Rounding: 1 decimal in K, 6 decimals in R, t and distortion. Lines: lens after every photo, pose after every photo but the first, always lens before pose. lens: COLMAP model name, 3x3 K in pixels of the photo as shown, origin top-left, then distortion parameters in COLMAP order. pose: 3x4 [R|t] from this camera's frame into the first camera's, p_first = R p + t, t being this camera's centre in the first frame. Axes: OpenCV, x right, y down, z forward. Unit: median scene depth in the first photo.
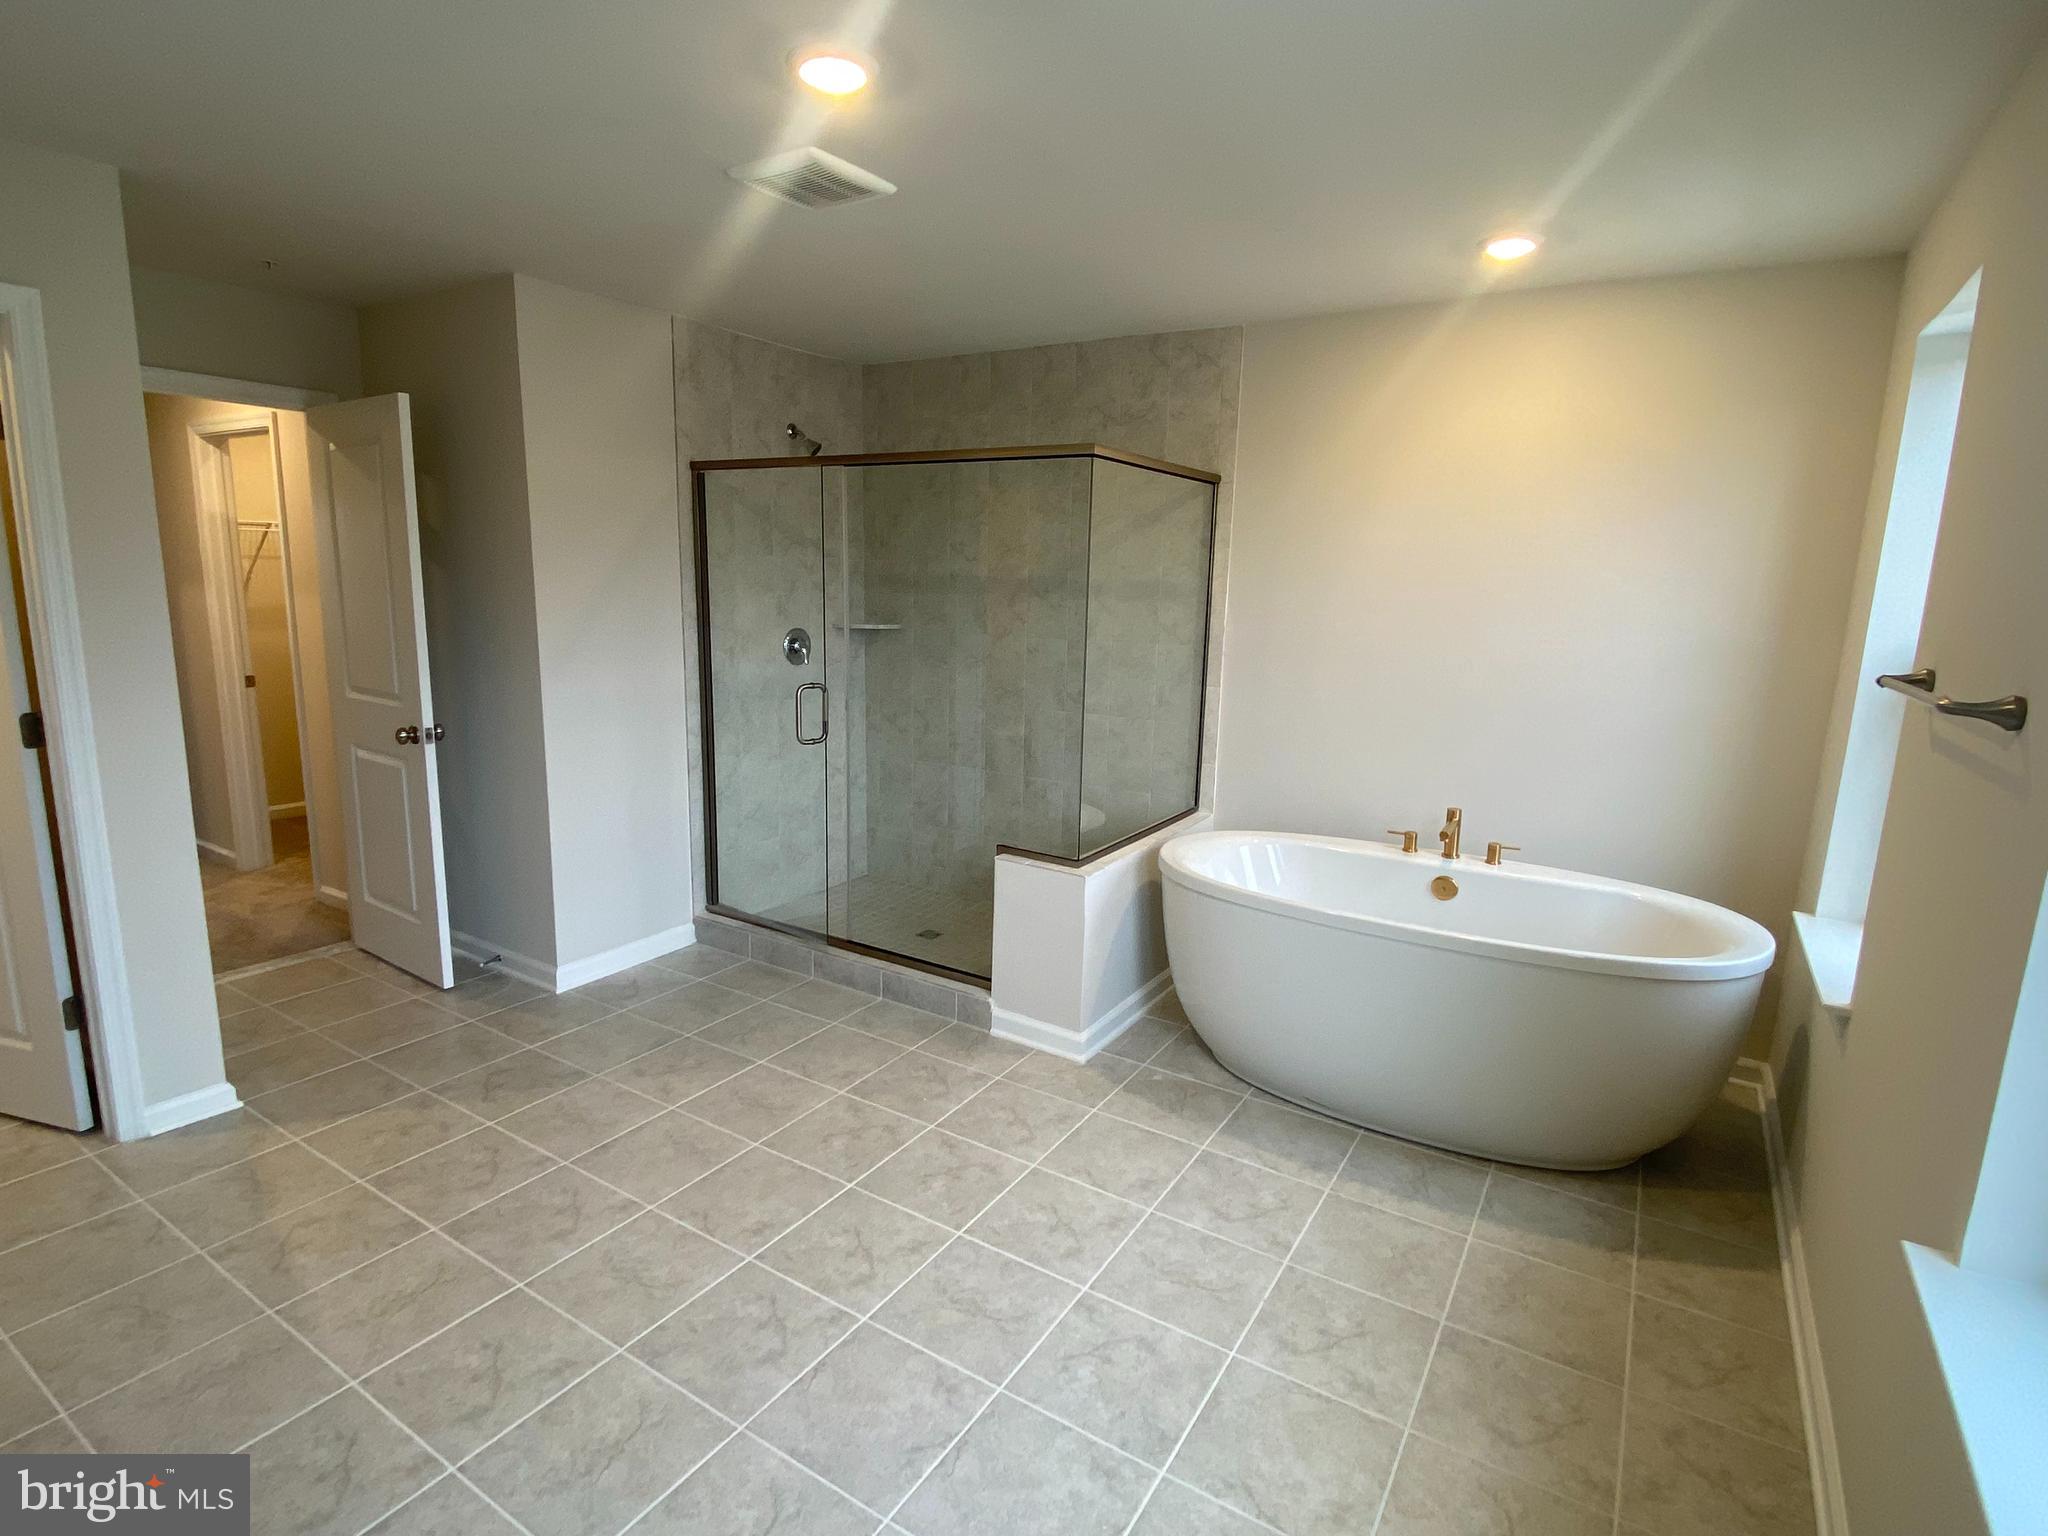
lens RADIAL K [[1030.9, 0, 1022.0], [0, 1030.9, 762.8], [0, 0, 1]] dist [-0.002013, -0.000438]
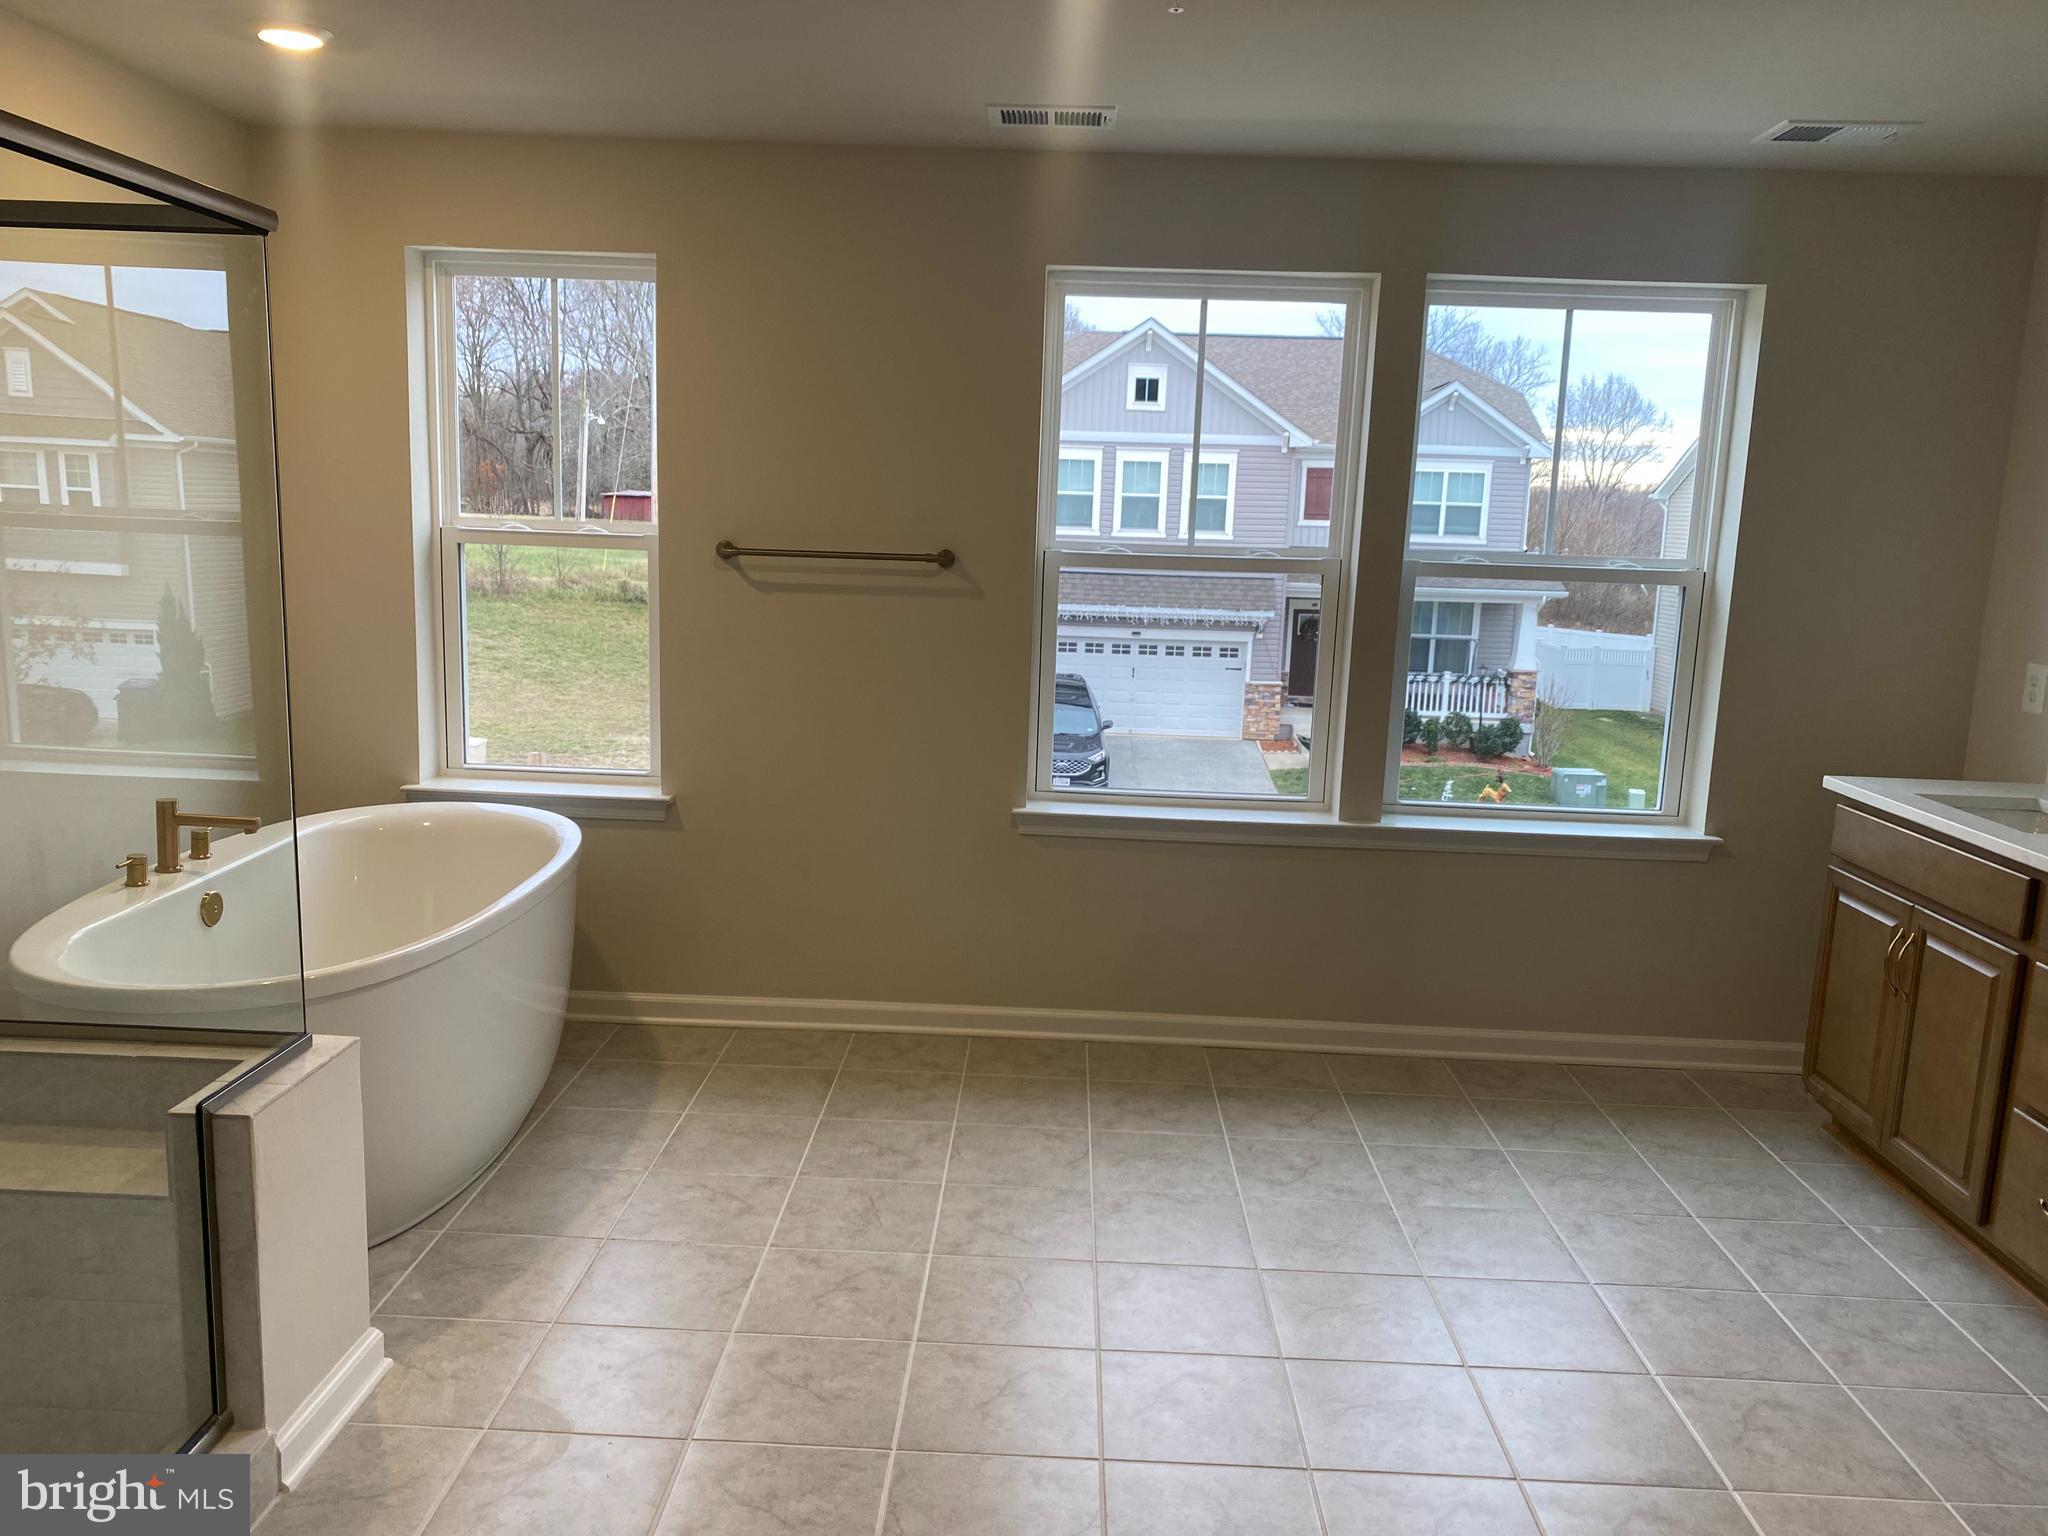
lens RADIAL K [[1564.2, 0, 1013.0], [0, 1564.2, 774.8], [0, 0, 1]] dist [-0.005755, -0.000032]
pose [[-0.513904, -0.181814, 0.838359, -0.593192], [0.109877, 0.955282, 0.274524, -0.156175], [-0.850782, 0.233196, -0.470946, 0.820942]]
